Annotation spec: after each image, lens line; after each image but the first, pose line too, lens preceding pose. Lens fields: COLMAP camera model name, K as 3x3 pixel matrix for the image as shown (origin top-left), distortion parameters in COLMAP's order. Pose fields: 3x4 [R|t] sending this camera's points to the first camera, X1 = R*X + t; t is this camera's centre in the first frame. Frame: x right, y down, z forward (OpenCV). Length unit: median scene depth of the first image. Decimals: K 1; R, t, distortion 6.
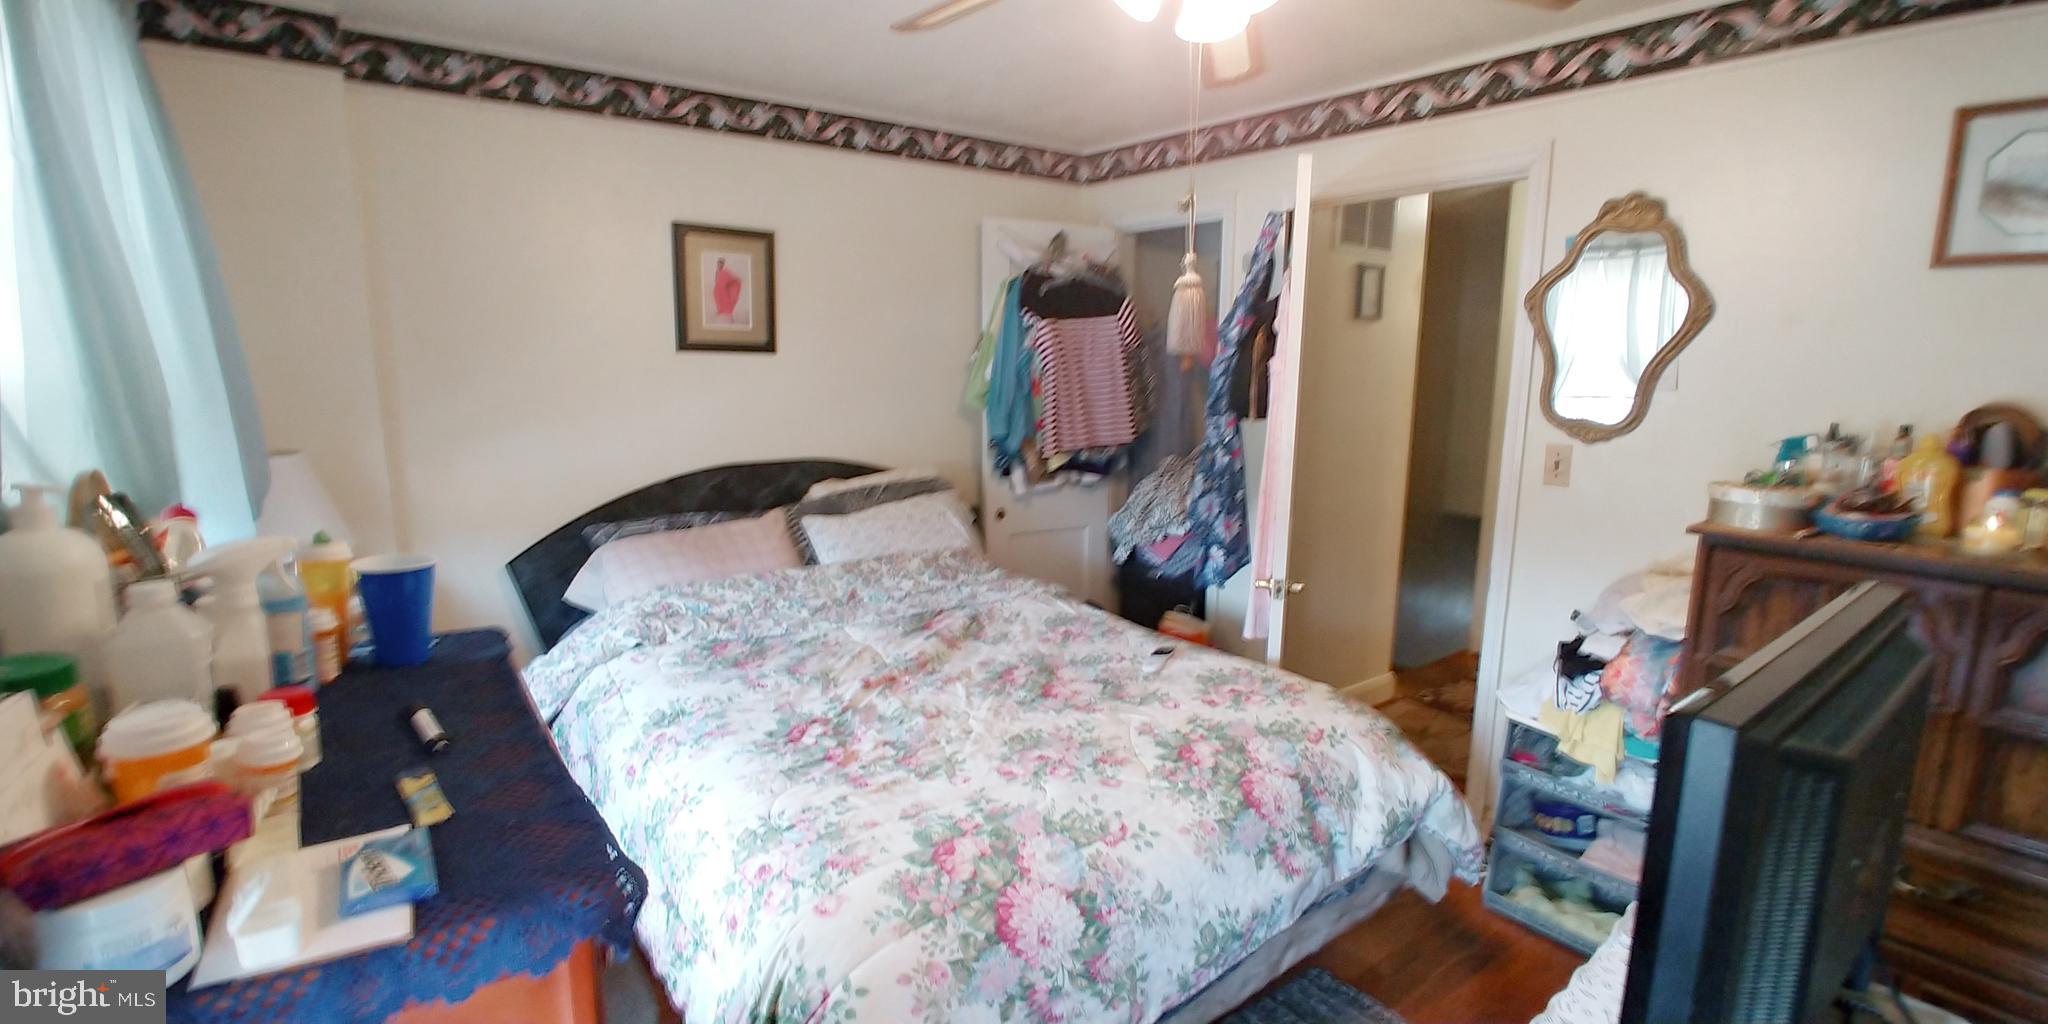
lens RADIAL K [[902.6, 0, 1023.7], [0, 902.6, 532.2], [0, 0, 1]] dist [-0.036466, 0.009416]
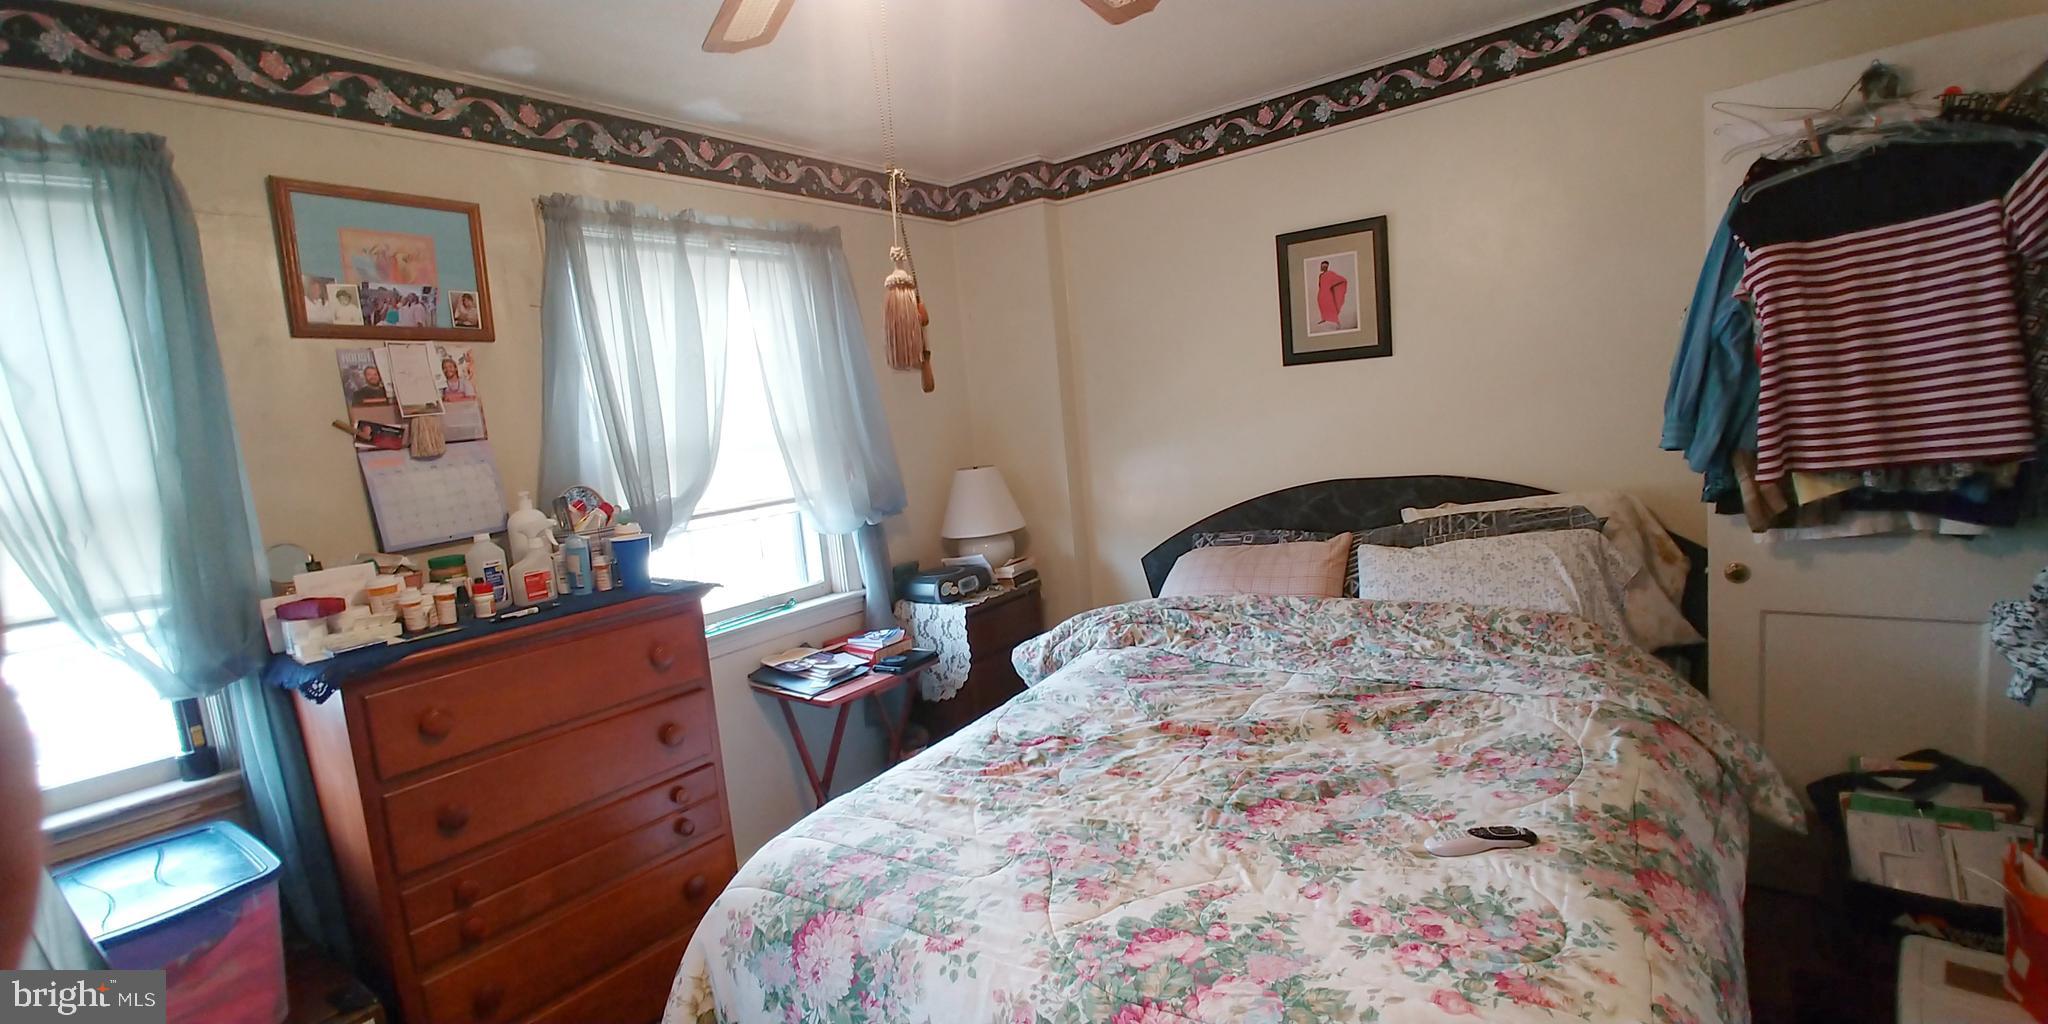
lens RADIAL K [[902.6, 0, 1023.7], [0, 902.6, 532.2], [0, 0, 1]] dist [-0.036466, 0.009416]
pose [[0.284625, 0.084253, -0.954929, 0.575272], [-0.078154, 0.994854, 0.064481, -0.069139], [0.955448, 0.056279, 0.289745, 0.517552]]
